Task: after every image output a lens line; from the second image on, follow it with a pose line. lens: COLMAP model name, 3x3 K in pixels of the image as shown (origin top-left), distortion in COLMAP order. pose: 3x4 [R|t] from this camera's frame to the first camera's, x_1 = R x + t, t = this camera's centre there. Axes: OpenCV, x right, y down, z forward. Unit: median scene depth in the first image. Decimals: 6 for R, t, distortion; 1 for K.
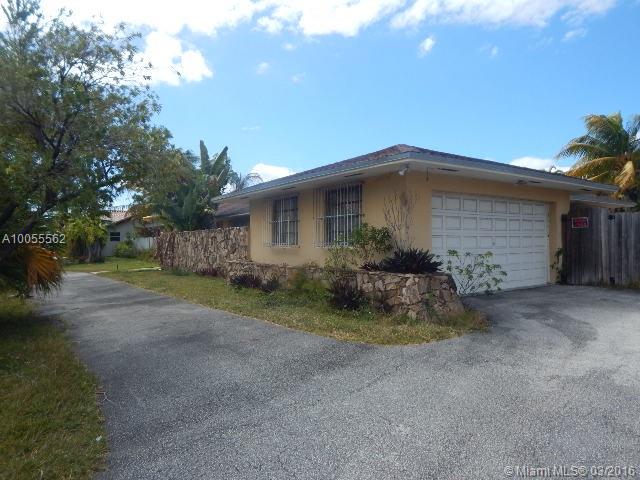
lens RADIAL K [[405.5, 0, 320.0], [0, 405.5, 240.0], [0, 0, 1]] dist [-0.020553, -0.000888]
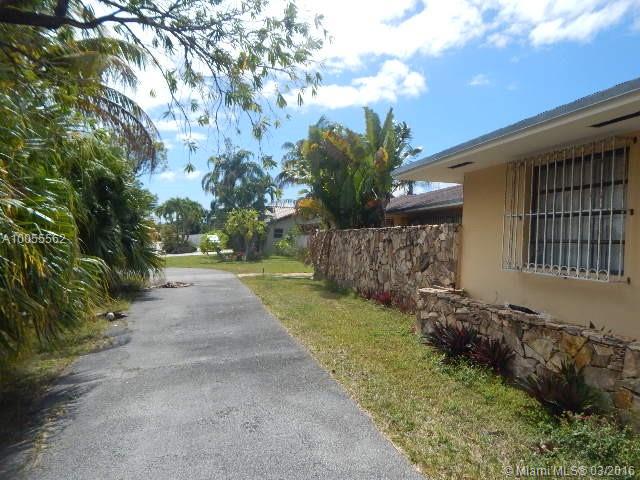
lens RADIAL K [[405.5, 0, 320.0], [0, 405.5, 240.0], [0, 0, 1]] dist [-0.020553, -0.000888]
pose [[0.923785, 0.047238, -0.379987, -0.120940], [-0.048842, 0.998792, 0.005423, -0.005770], [0.379784, 0.013550, 0.924976, 0.382533]]
